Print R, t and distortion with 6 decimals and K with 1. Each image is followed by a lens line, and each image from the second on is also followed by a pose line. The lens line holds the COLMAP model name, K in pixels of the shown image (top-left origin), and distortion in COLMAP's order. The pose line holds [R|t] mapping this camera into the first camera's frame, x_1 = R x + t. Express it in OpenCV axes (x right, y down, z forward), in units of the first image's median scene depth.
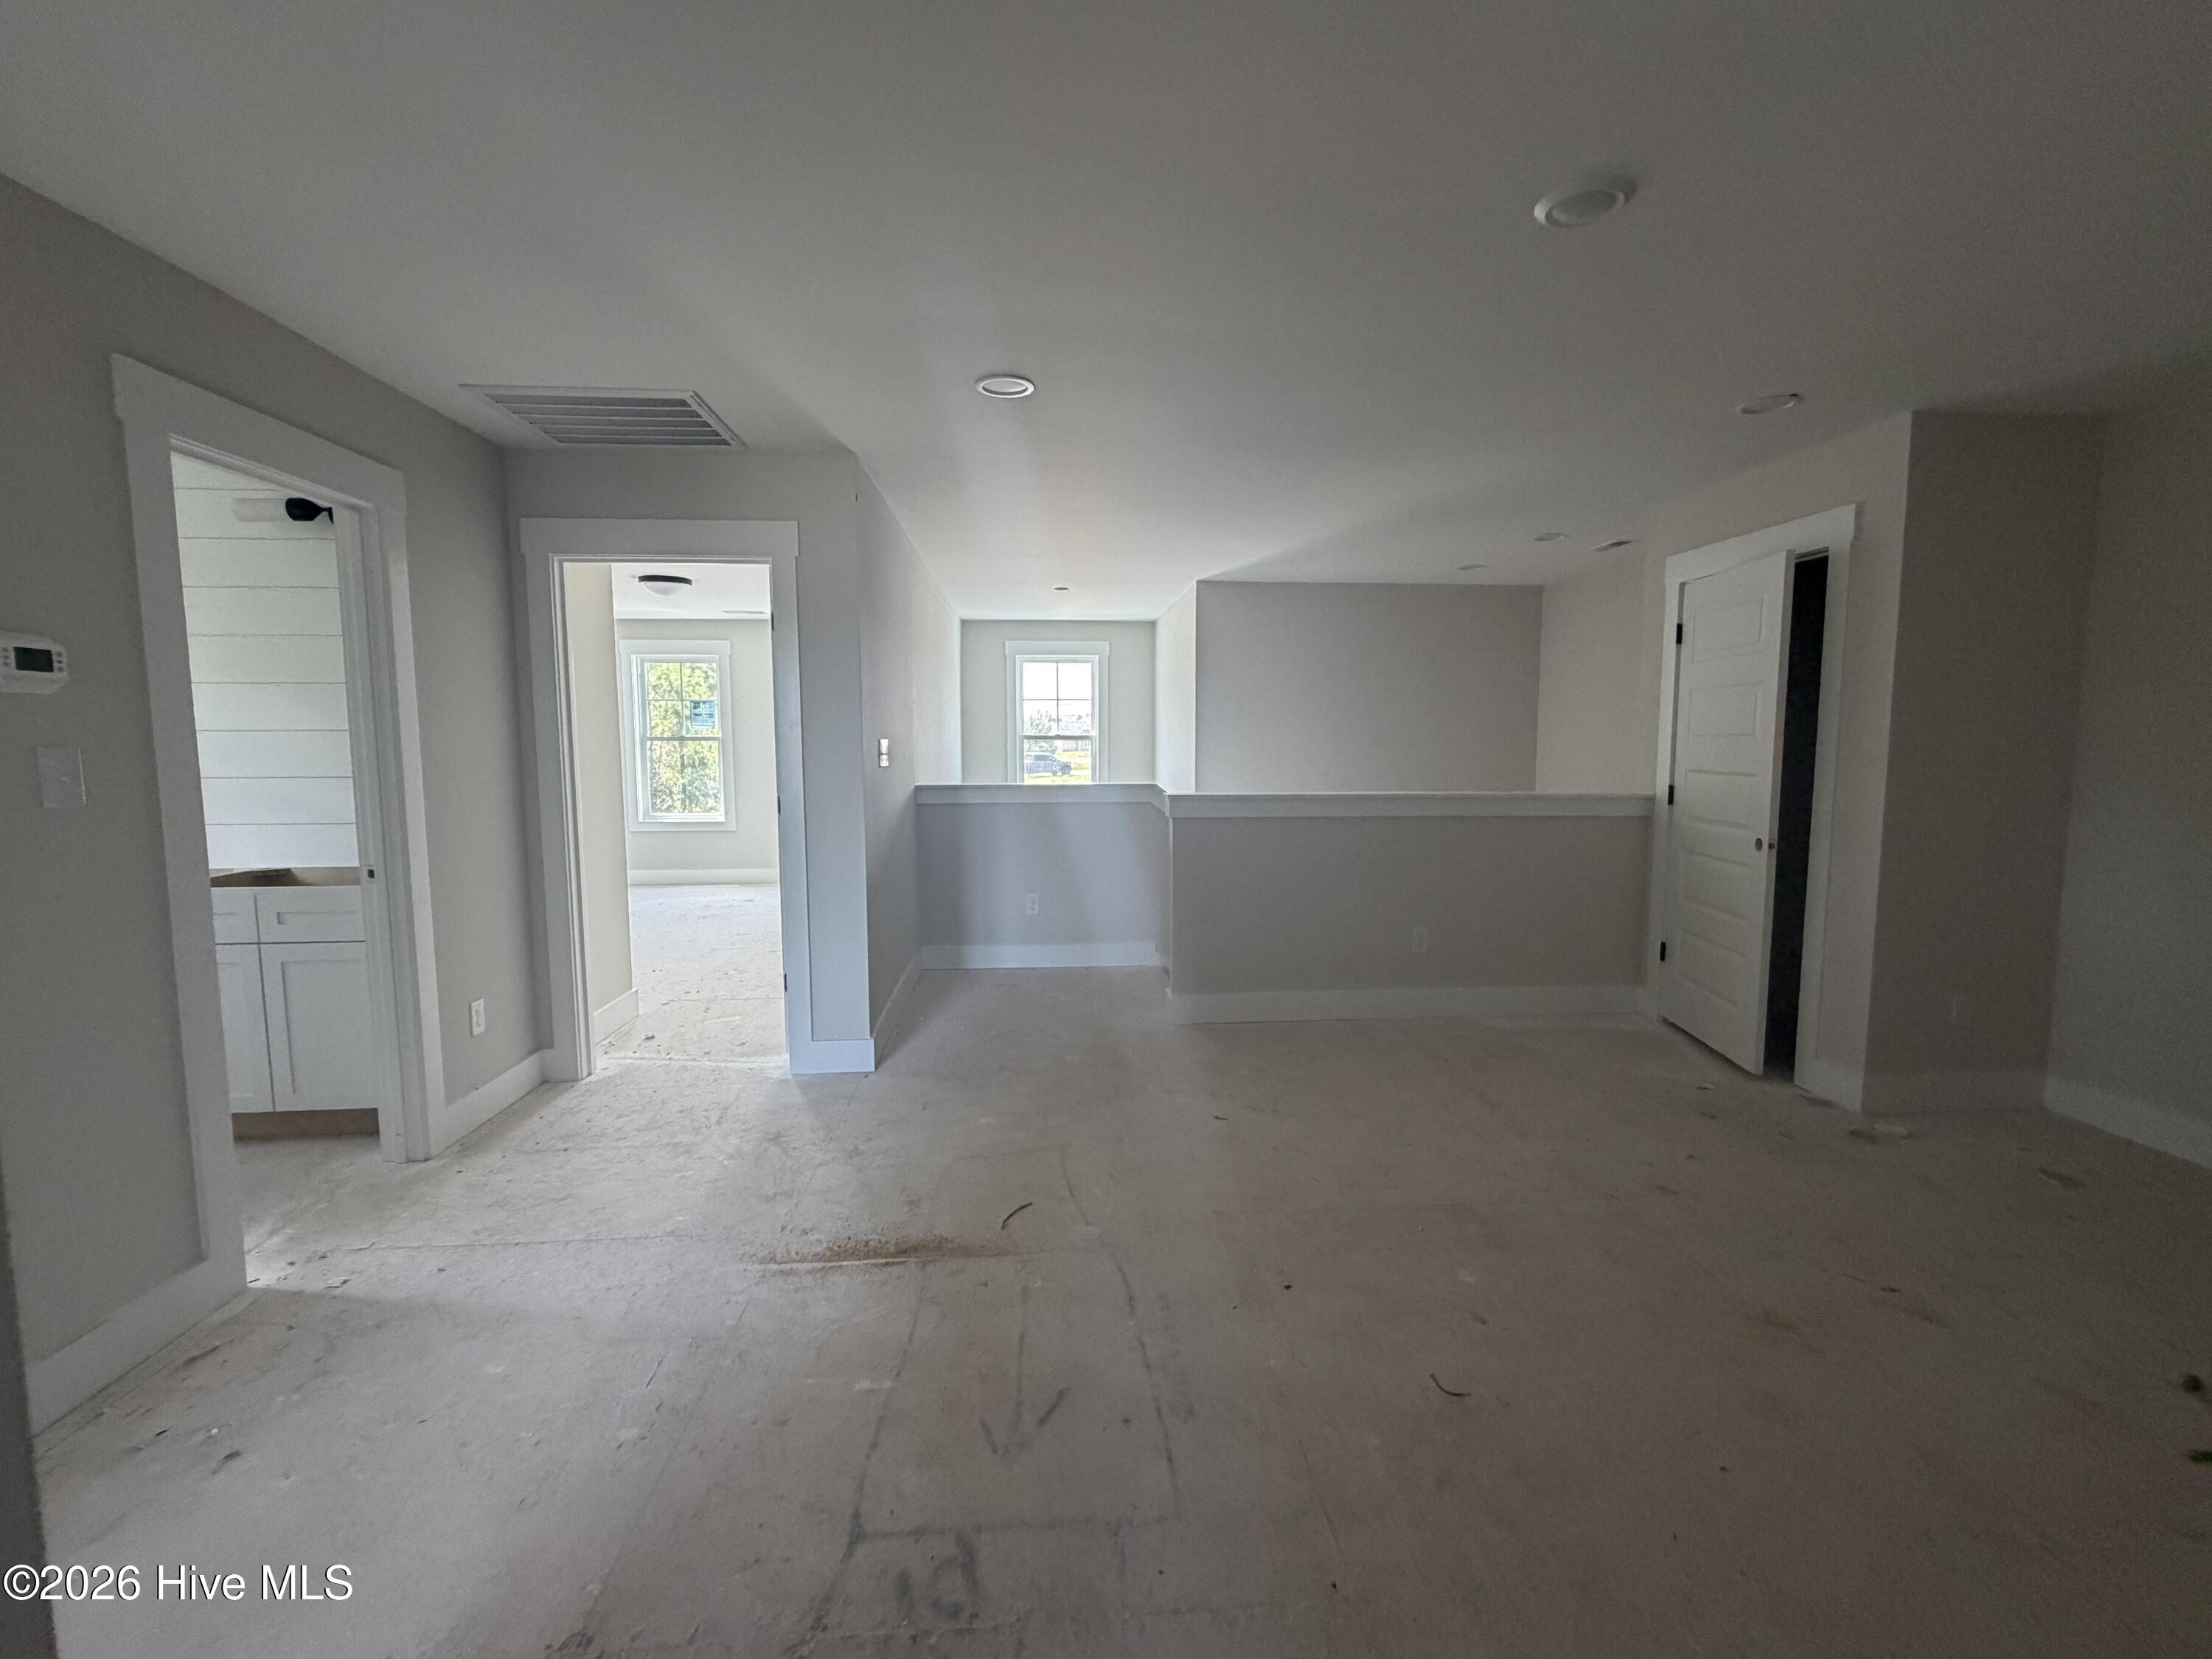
lens RADIAL K [[948.4, 0, 1106.0], [0, 948.4, 829.5], [0, 0, 1]] dist [-0.000766, 0.000005]
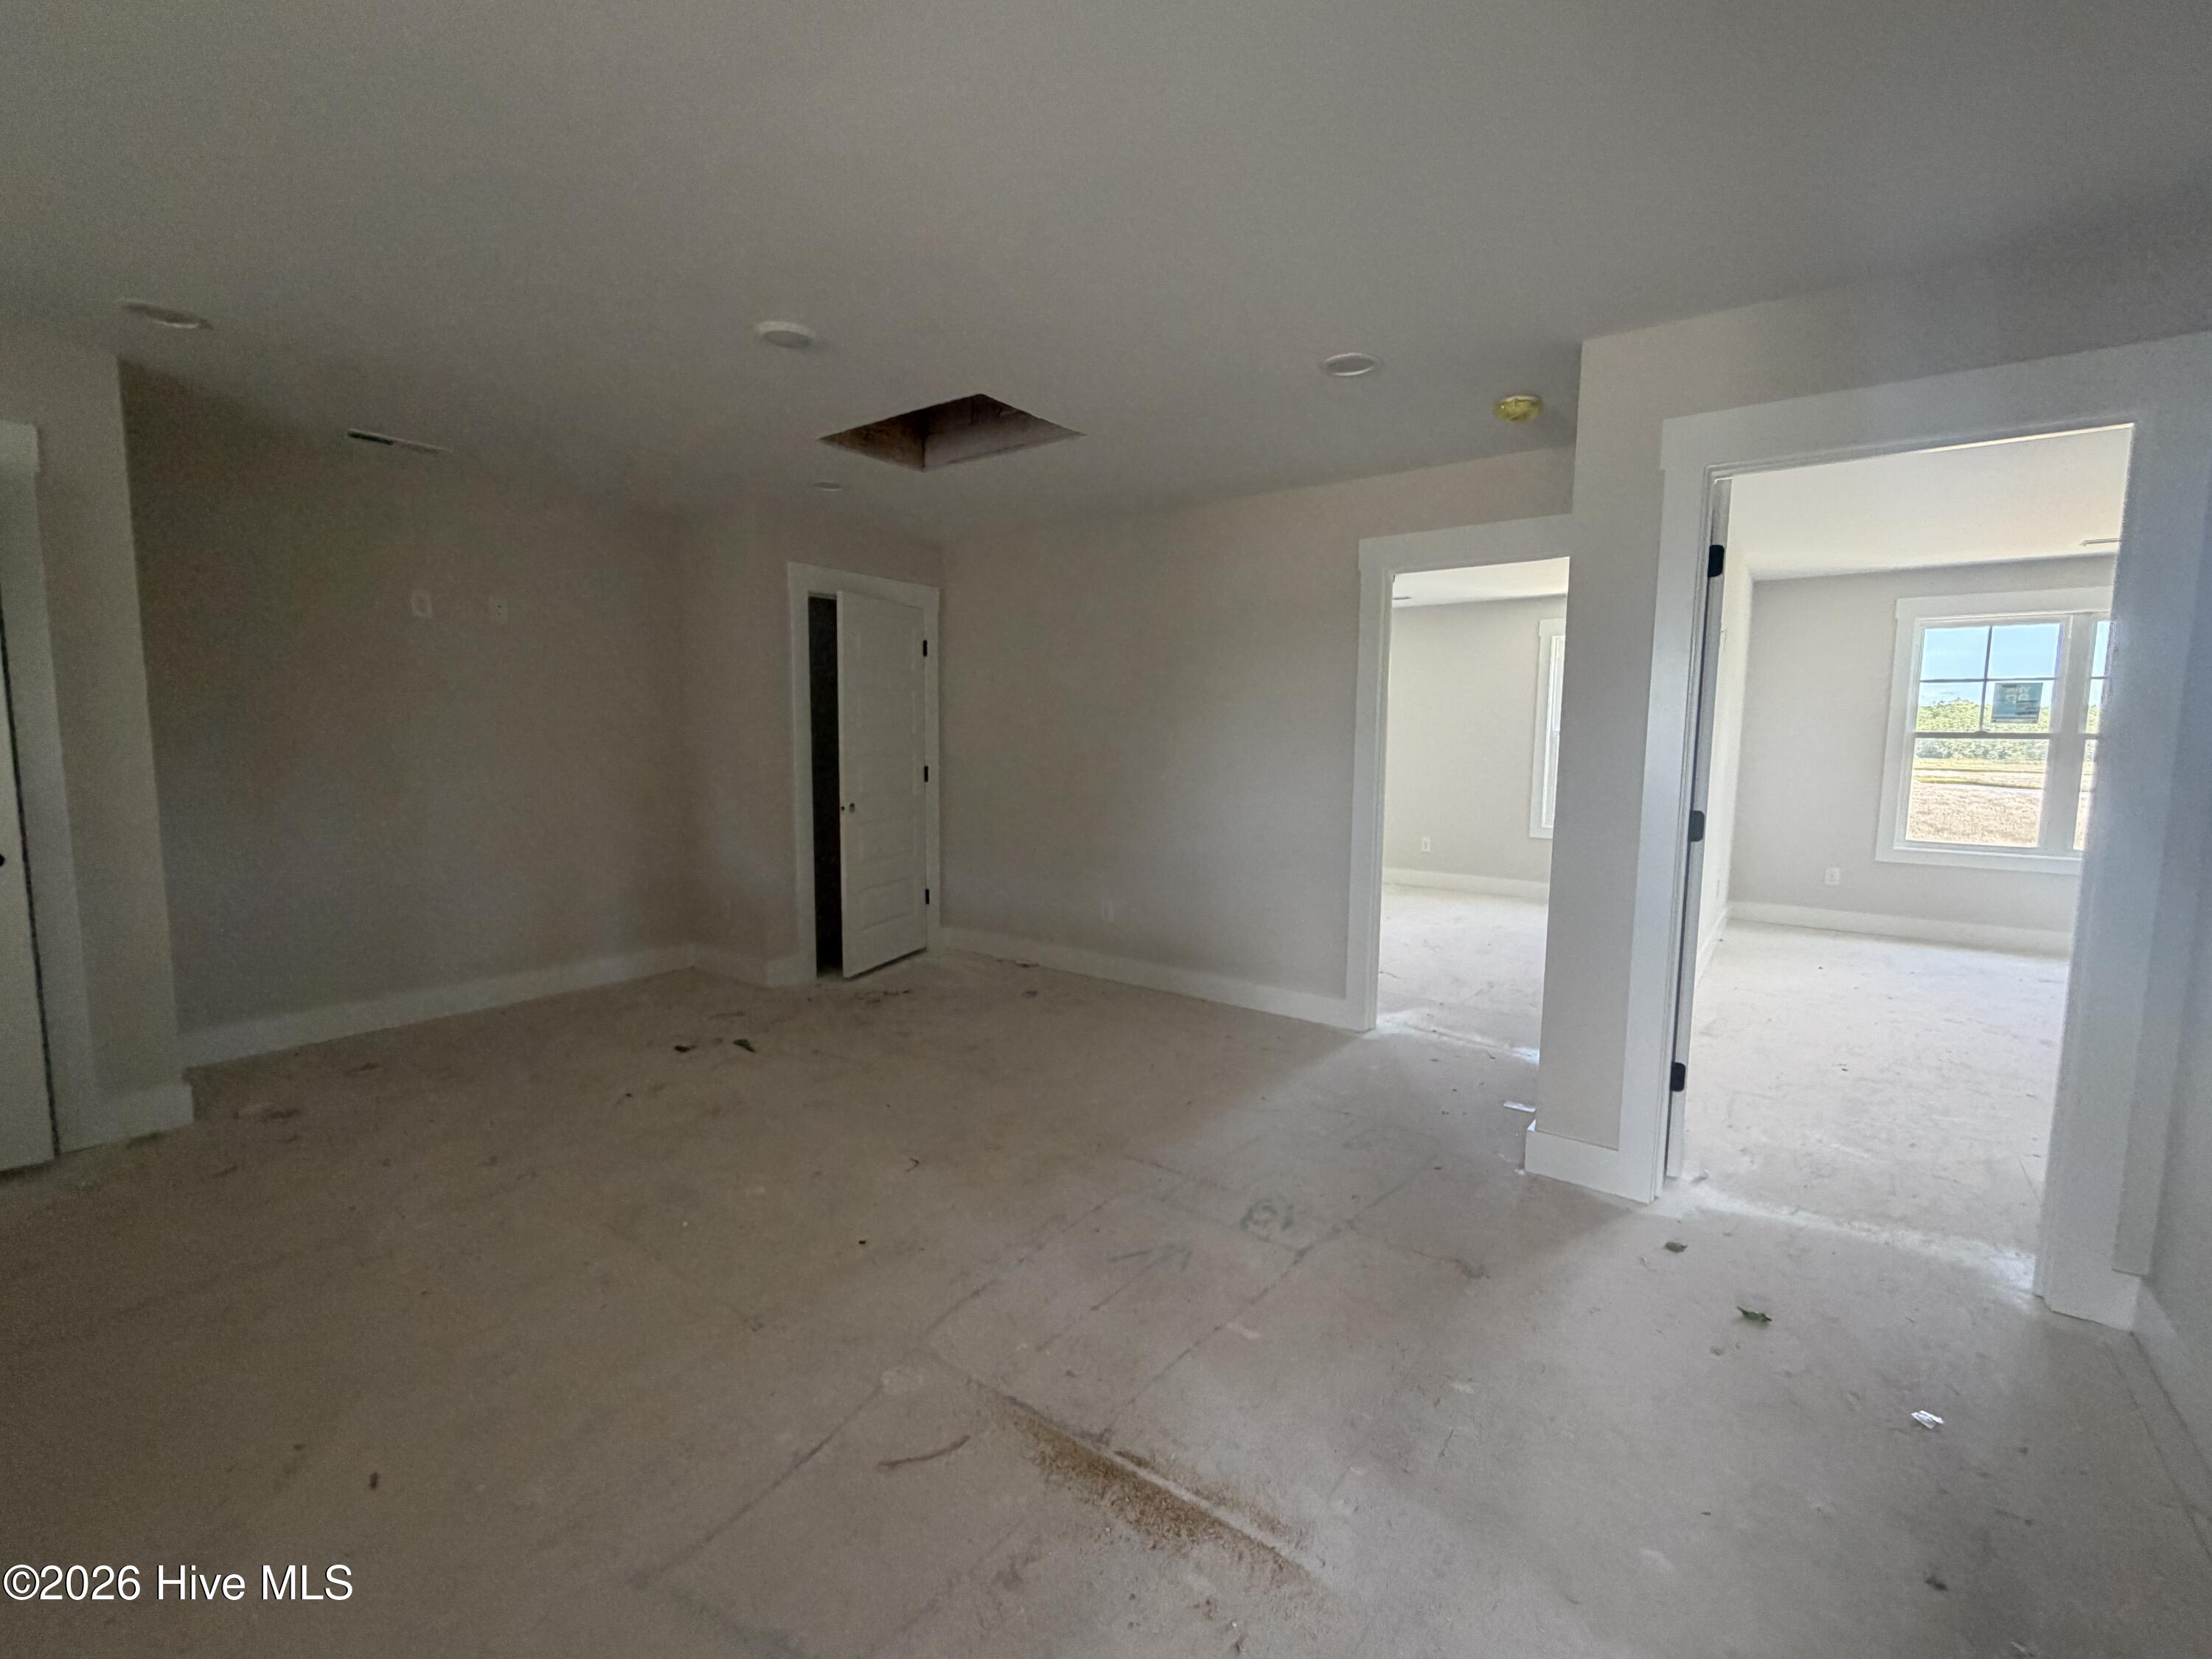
lens RADIAL K [[981.3, 0, 1106.0], [0, 981.3, 829.5], [0, 0, 1]] dist [-0.000599, -0.000134]
pose [[-0.758658, -0.071027, 0.647605, -0.650567], [0.060869, 0.981964, 0.179004, -0.135099], [-0.648639, 0.175222, -0.740652, 1.476267]]
